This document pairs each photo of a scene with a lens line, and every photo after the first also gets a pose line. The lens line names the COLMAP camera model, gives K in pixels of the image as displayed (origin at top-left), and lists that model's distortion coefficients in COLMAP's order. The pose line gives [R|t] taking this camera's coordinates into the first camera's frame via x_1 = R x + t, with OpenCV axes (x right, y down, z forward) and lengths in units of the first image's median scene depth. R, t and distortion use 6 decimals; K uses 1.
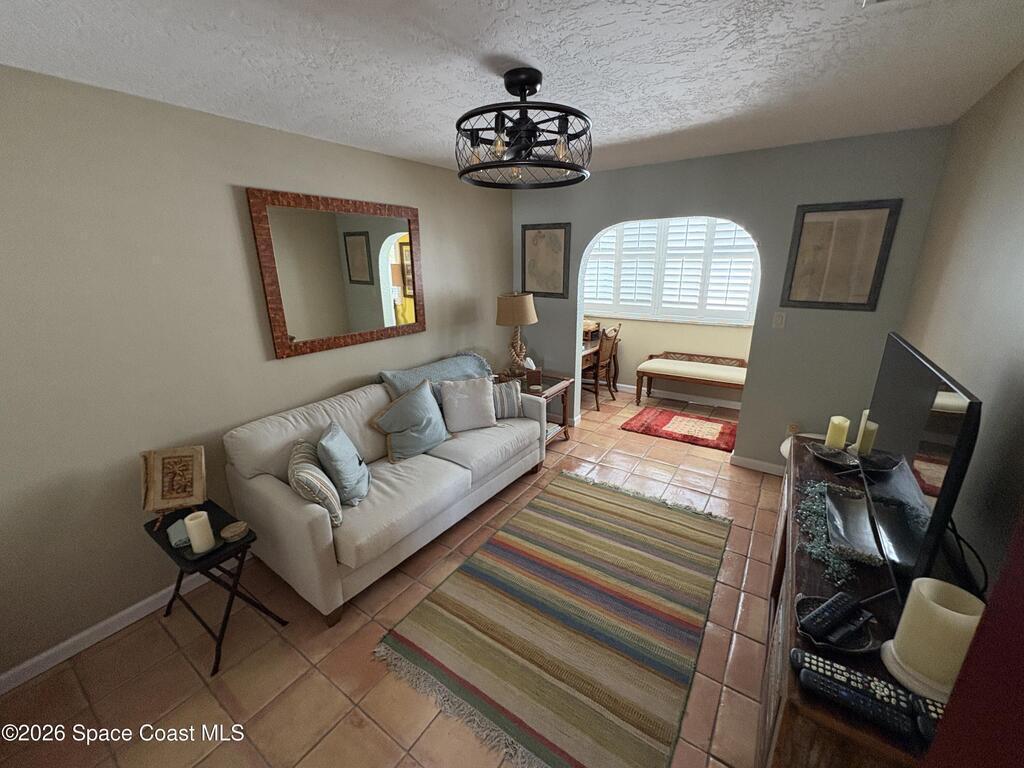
lens RADIAL K [[407.5, 0, 514.8], [0, 407.5, 381.0], [0, 0, 1]] dist [-0.000343, -0.000182]
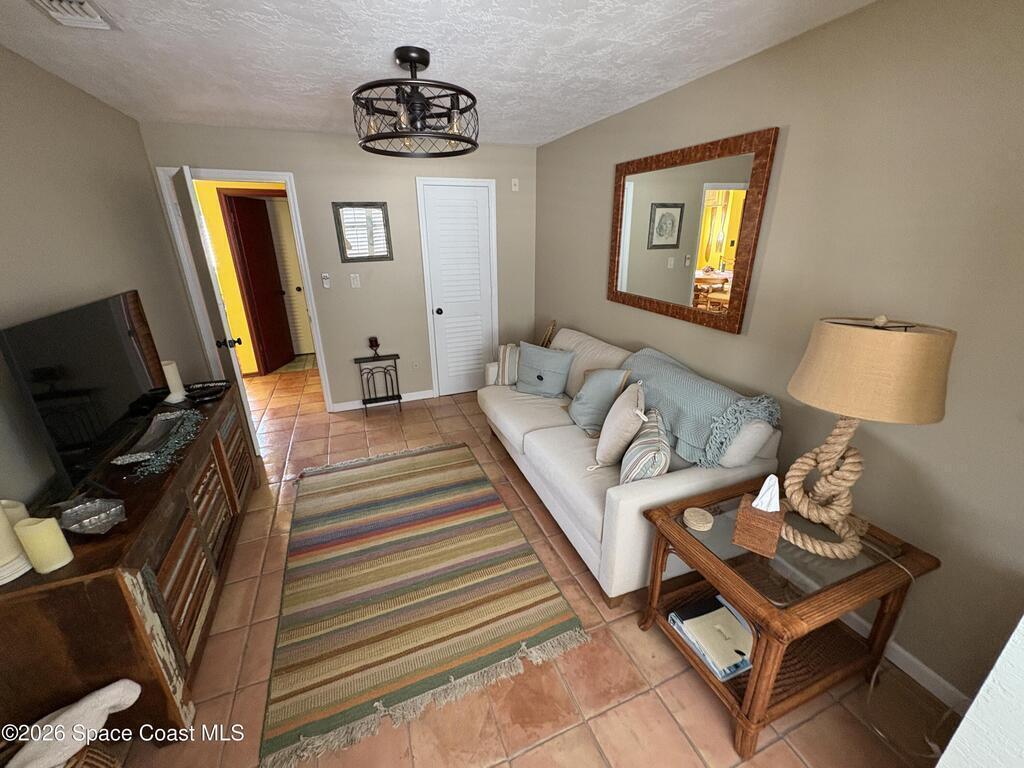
lens RADIAL K [[407.5, 0, 514.2], [0, 407.5, 383.0], [0, 0, 1]] dist [-0.000343, -0.000182]
pose [[-0.558513, 0.306500, -0.770792, 0.535694], [-0.227301, 0.837112, 0.497573, -0.326533], [0.797745, 0.453103, -0.397870, 1.114561]]
